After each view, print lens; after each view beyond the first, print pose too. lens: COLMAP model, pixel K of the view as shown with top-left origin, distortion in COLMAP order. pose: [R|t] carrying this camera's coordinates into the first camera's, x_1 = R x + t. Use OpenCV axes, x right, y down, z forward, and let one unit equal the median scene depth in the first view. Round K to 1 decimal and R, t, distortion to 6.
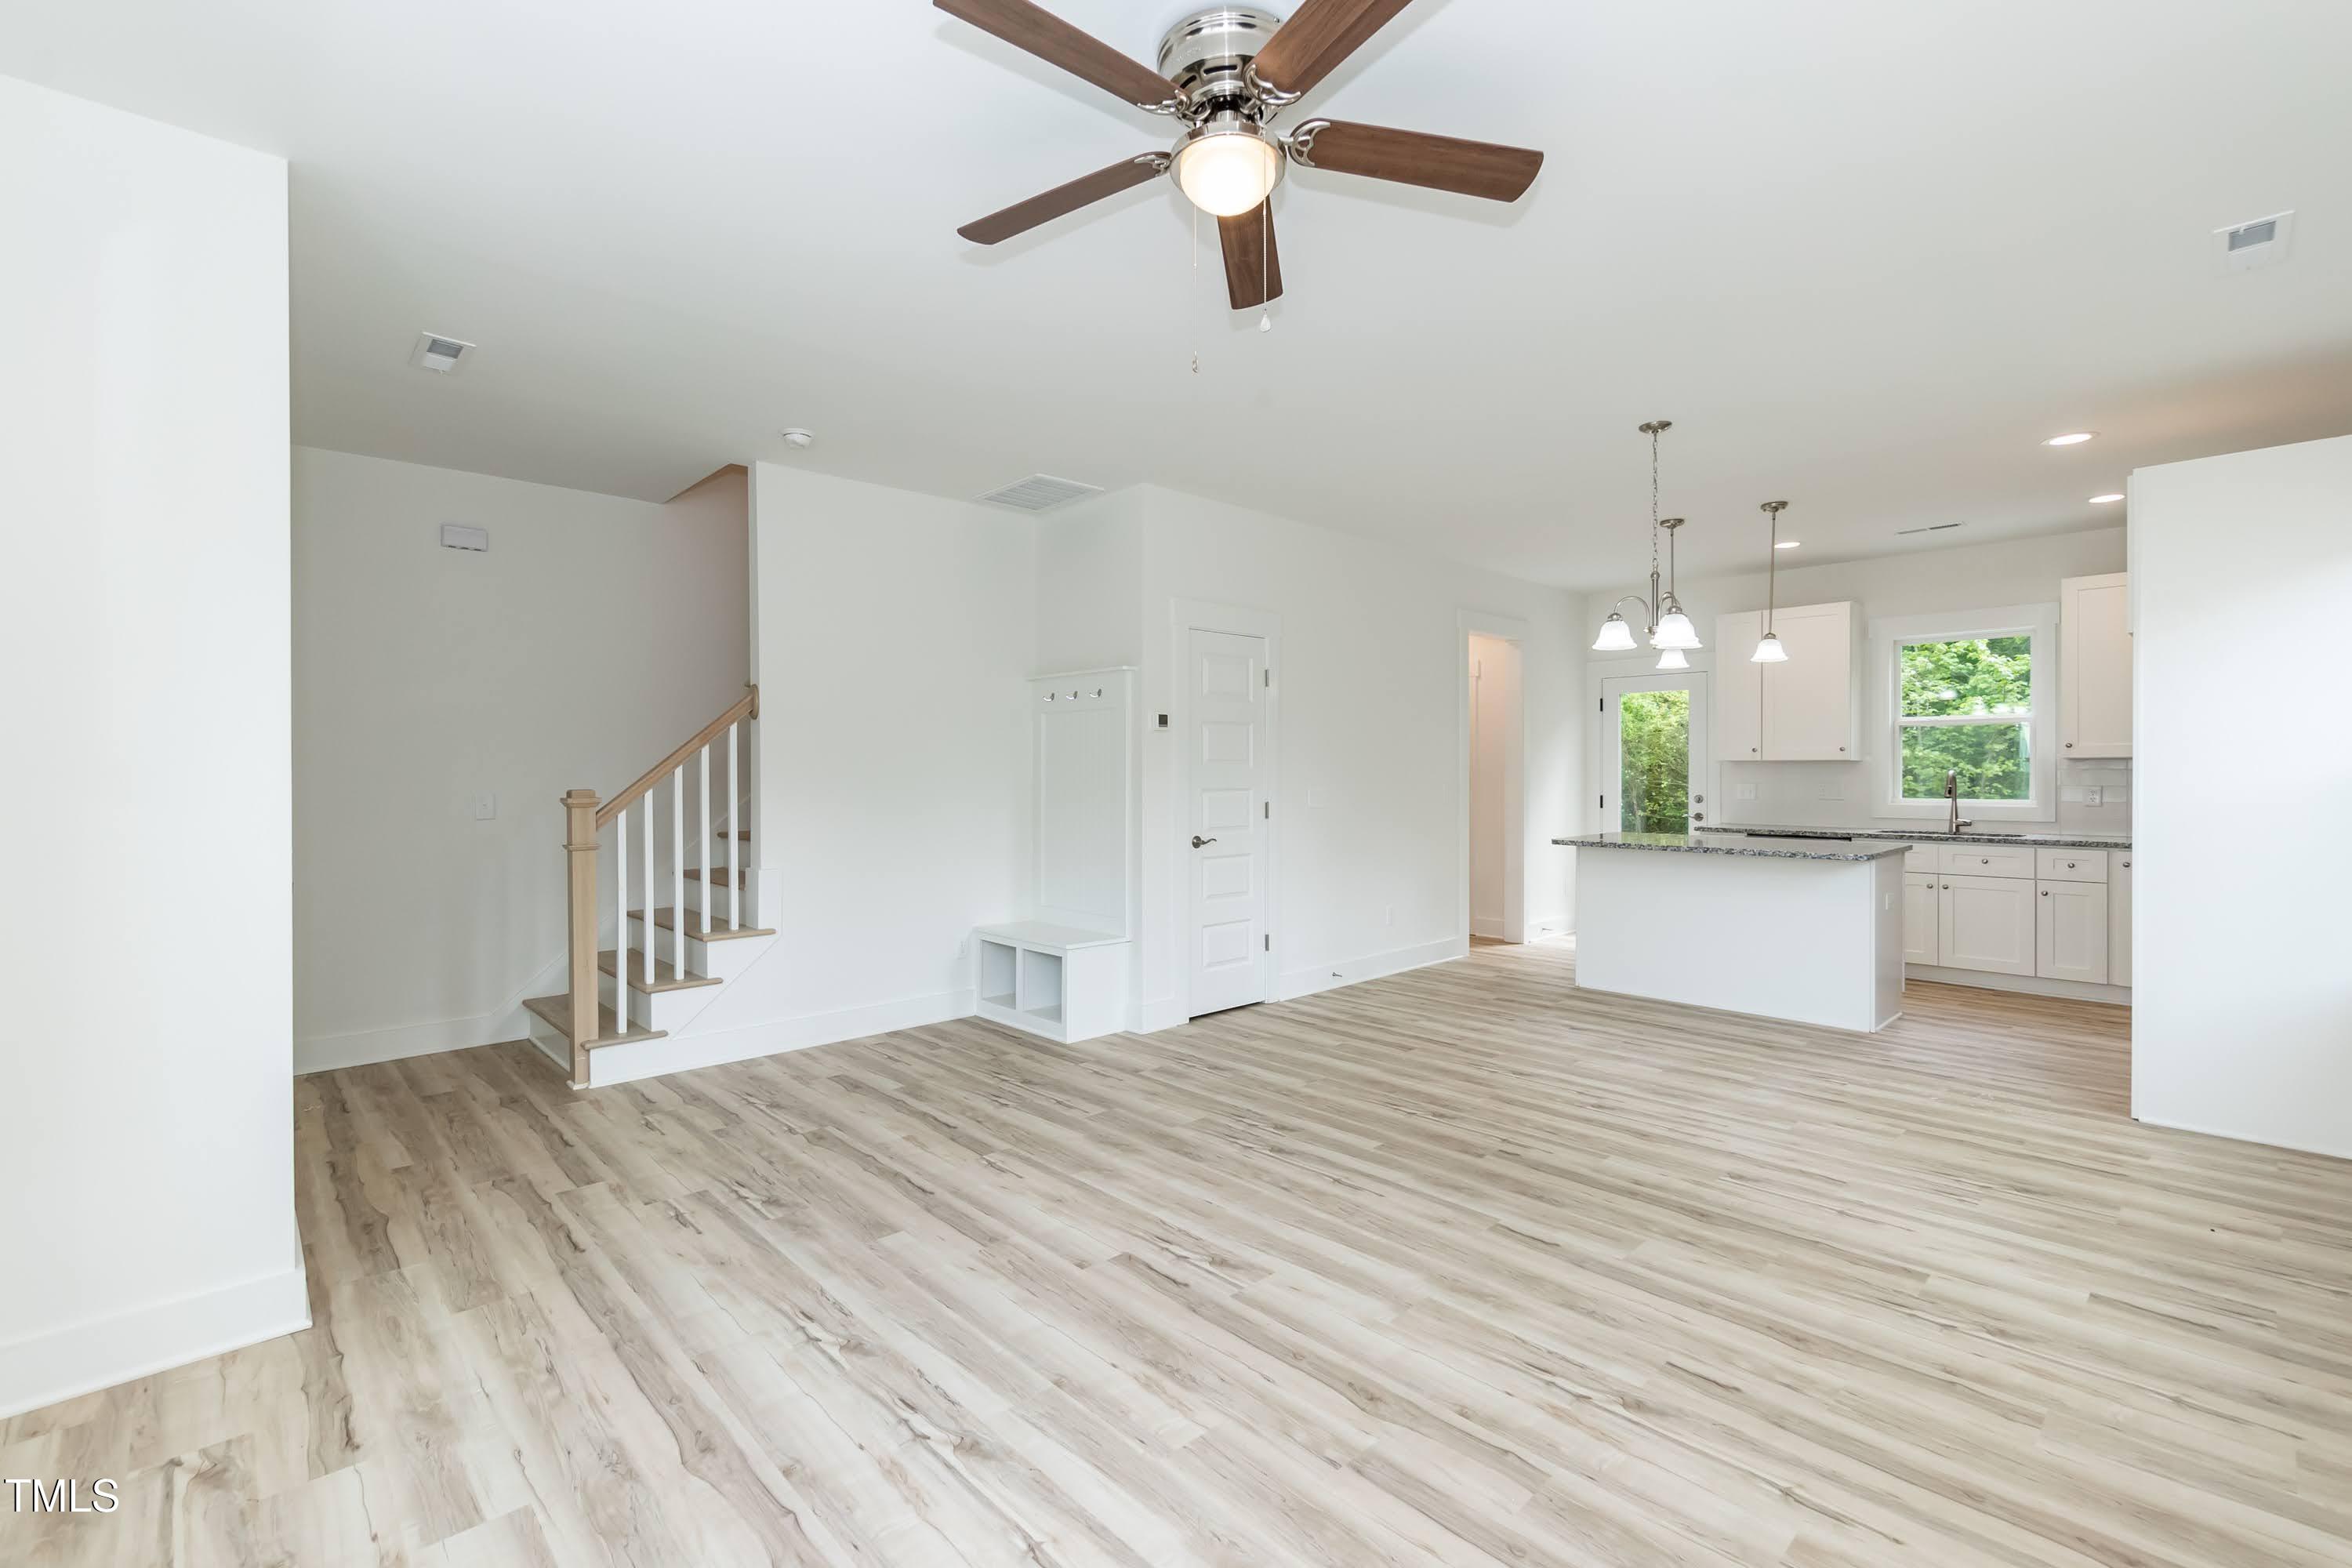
lens RADIAL K [[1022.3, 0, 1175.1], [0, 1022.3, 767.9], [0, 0, 1]] dist [-0.003490, -0.000144]
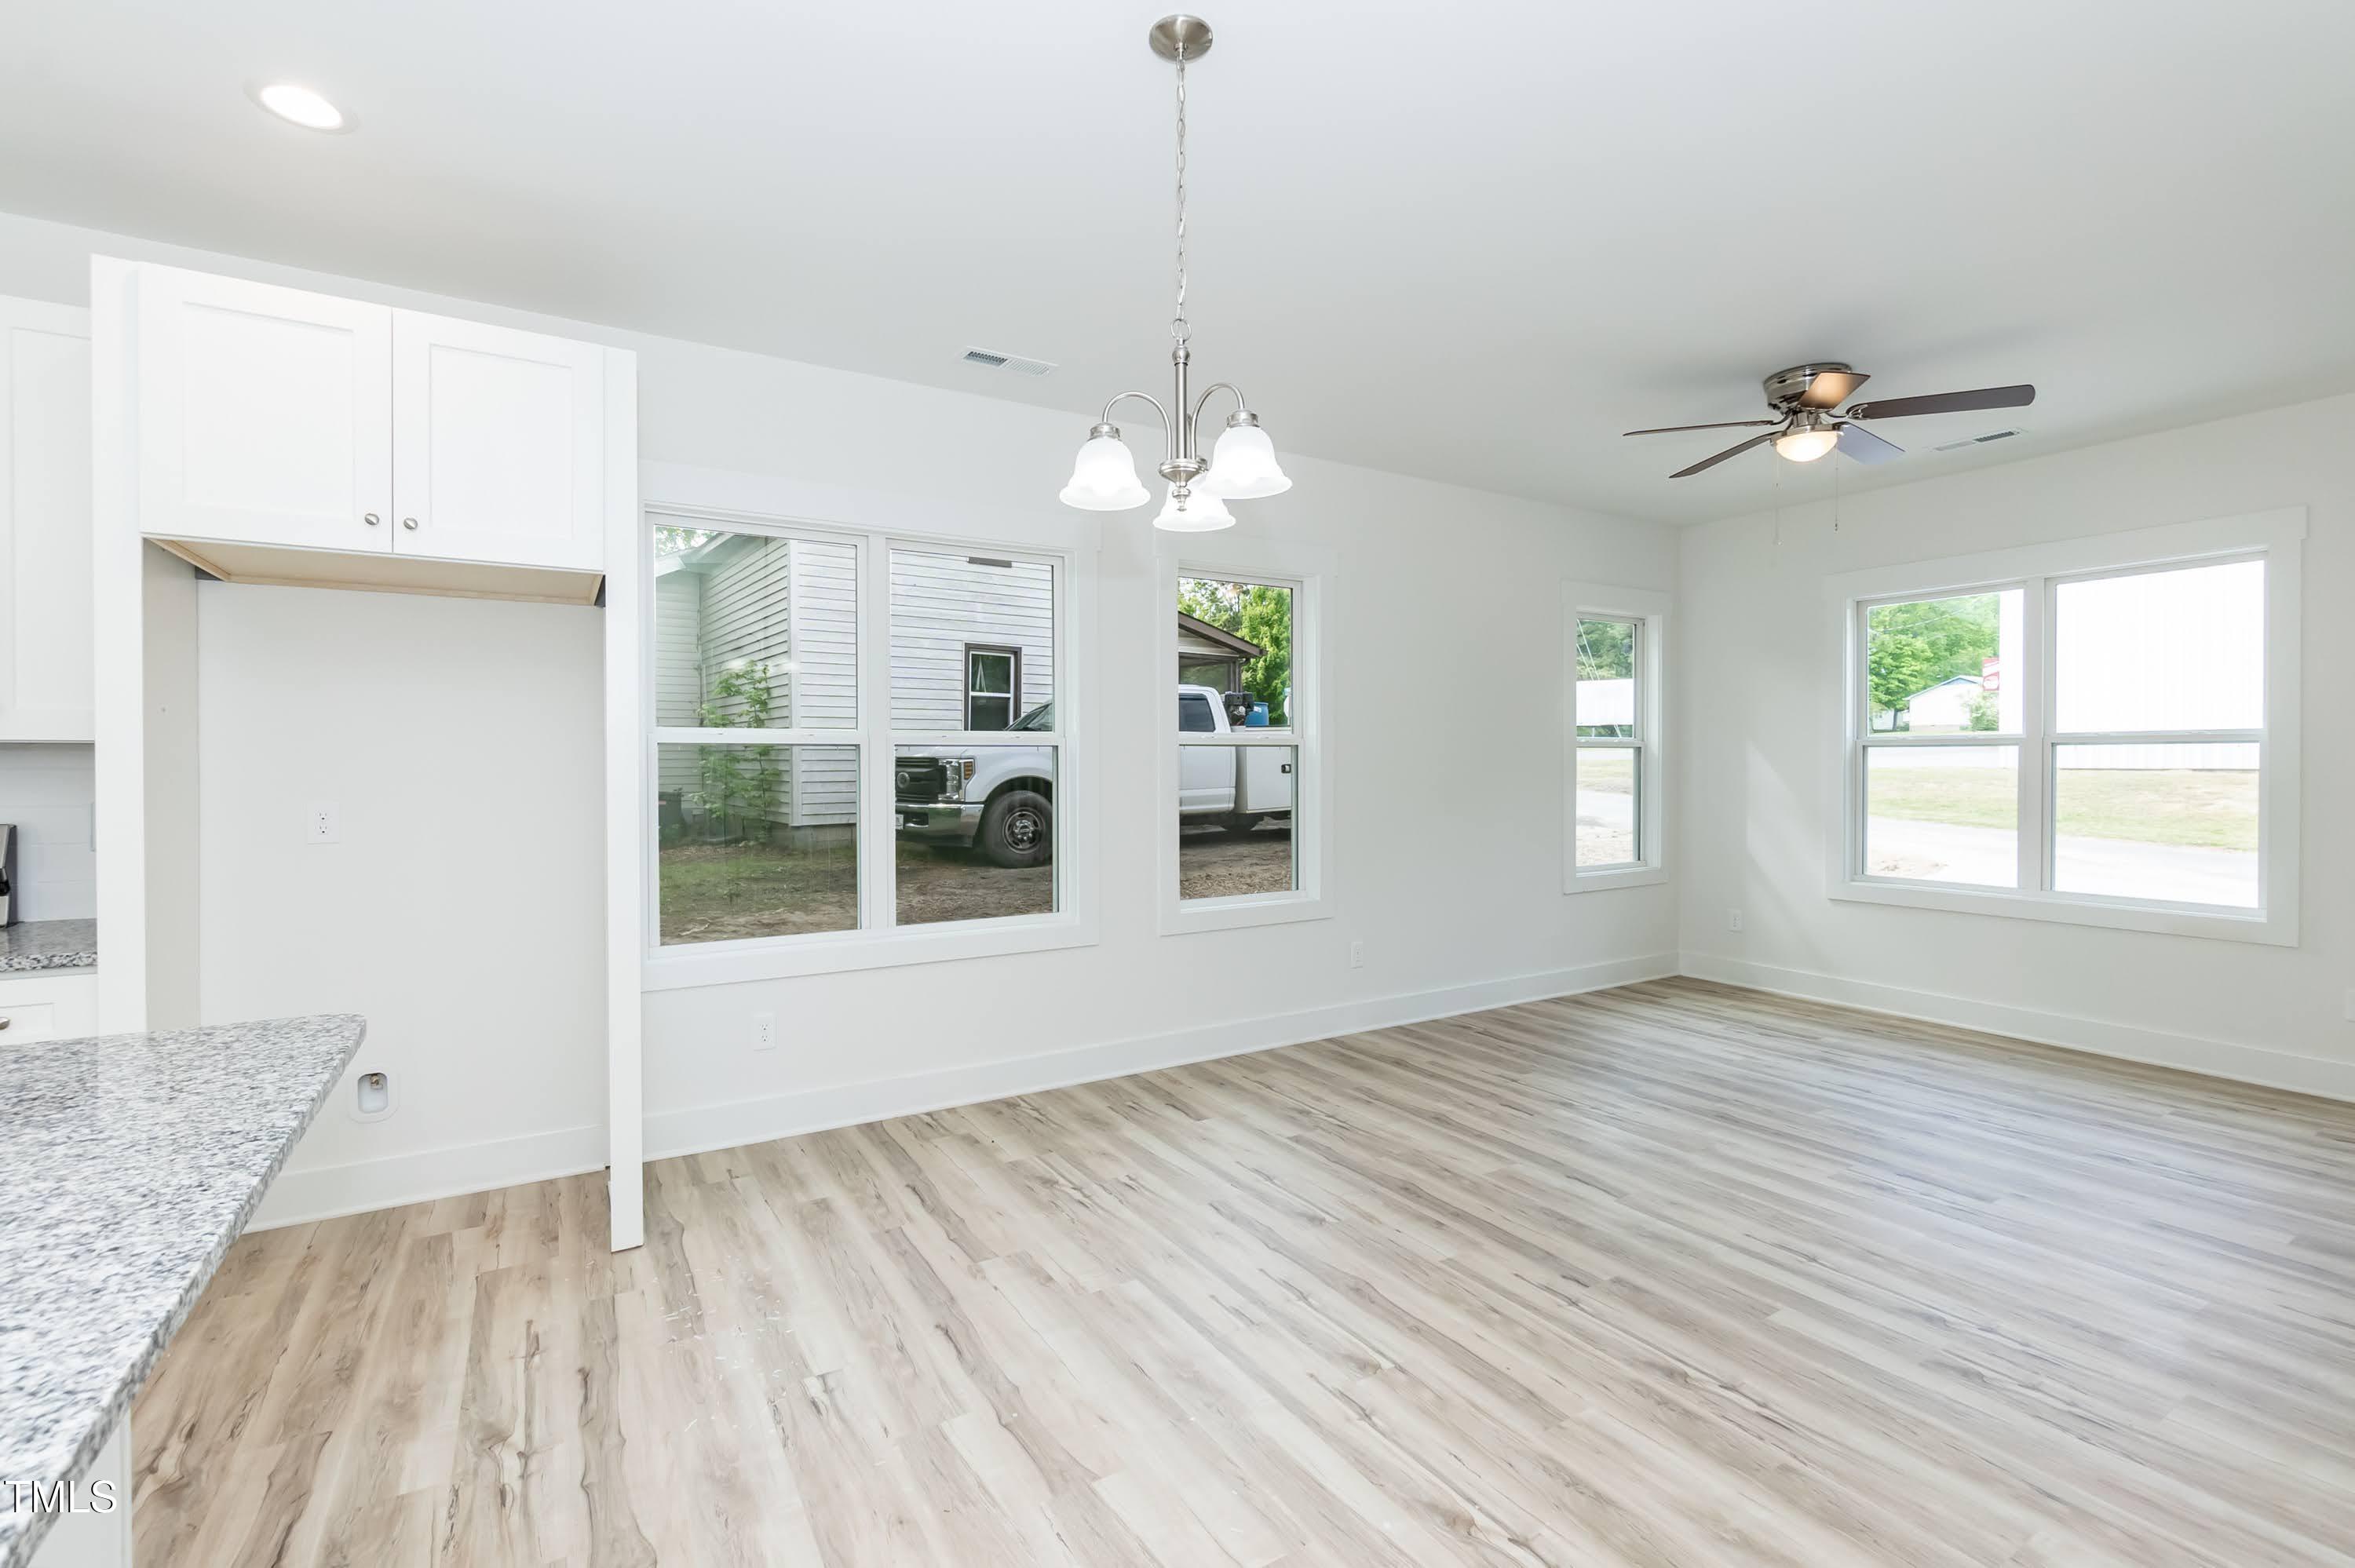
lens RADIAL K [[1023.4, 0, 1176.6], [0, 1023.4, 767.9], [0, 0, 1]] dist [-0.003490, -0.000144]
pose [[-0.978324, 0.003064, 0.207059, 0.340732], [0.003494, 0.999992, 0.001714, 0.003053], [-0.207053, 0.002400, -0.978327, 1.335249]]
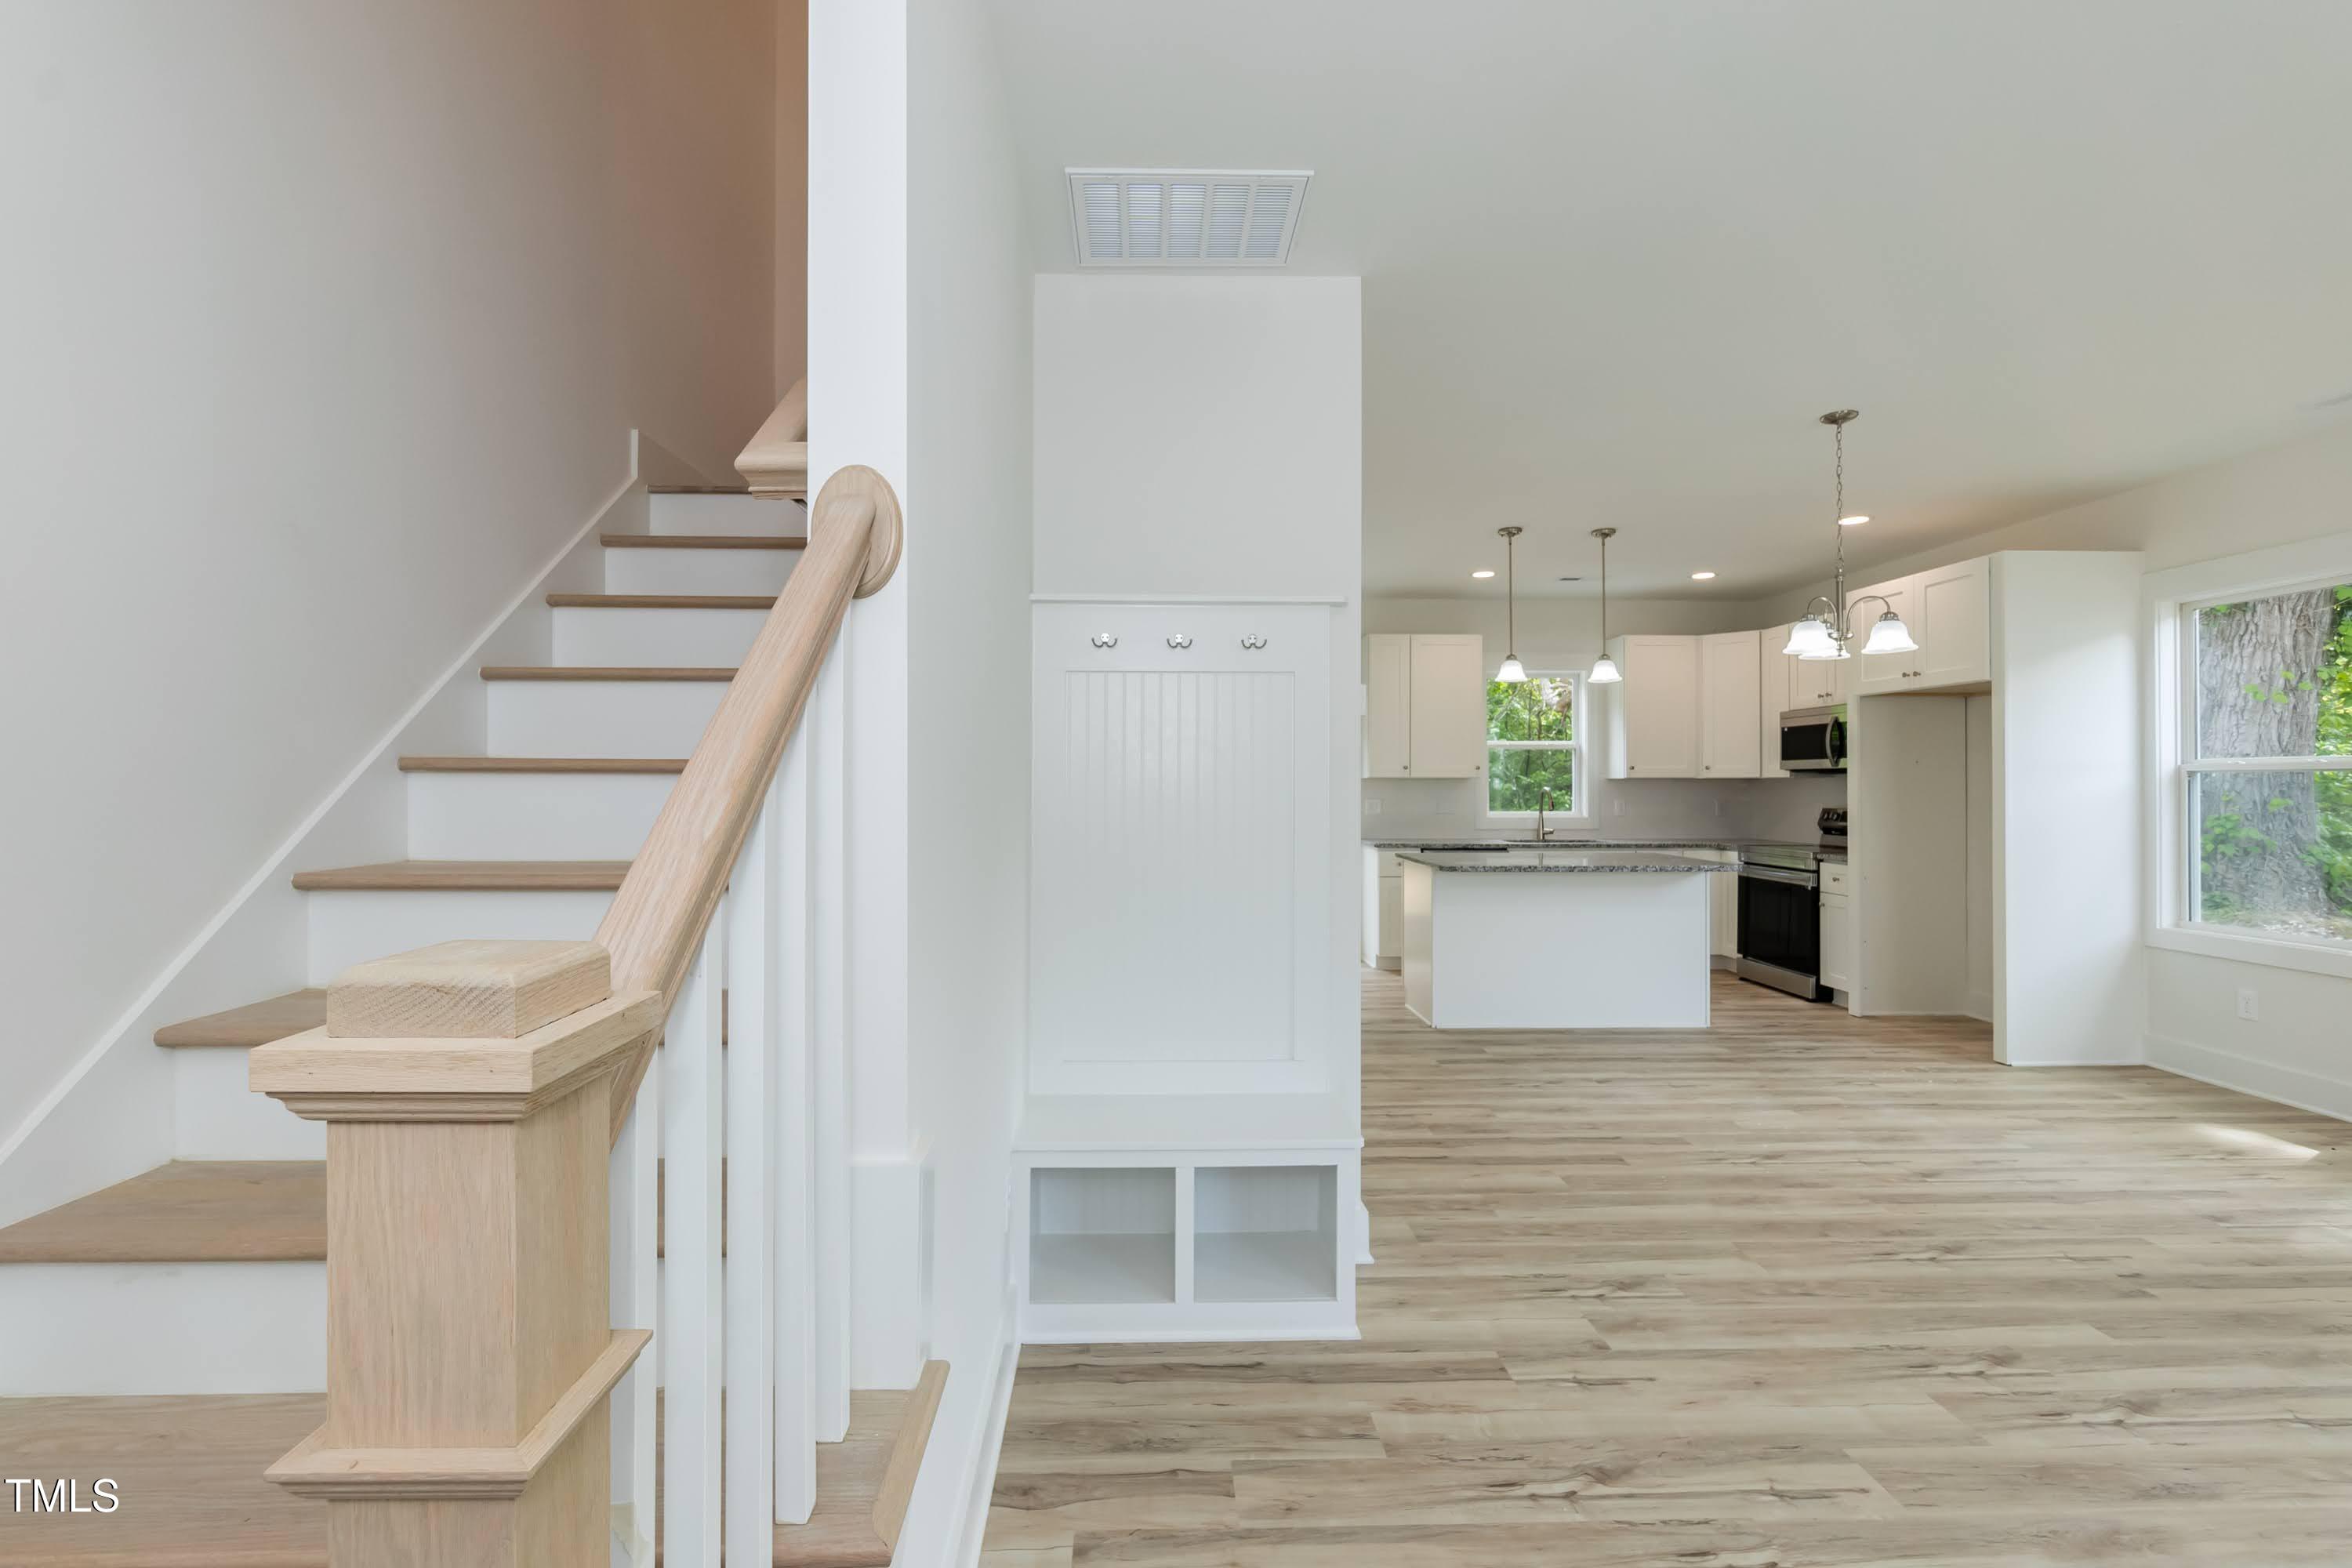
lens RADIAL K [[1007.0, 0, 1156.4], [0, 1007.0, 781.8], [0, 0, 1]] dist [0.000587, 0.000460]
pose [[0.664077, 0.003125, 0.747658, -0.566334], [-0.002477, 0.999995, -0.001979, -0.000640], [-0.747660, -0.000538, 0.664081, 0.784134]]
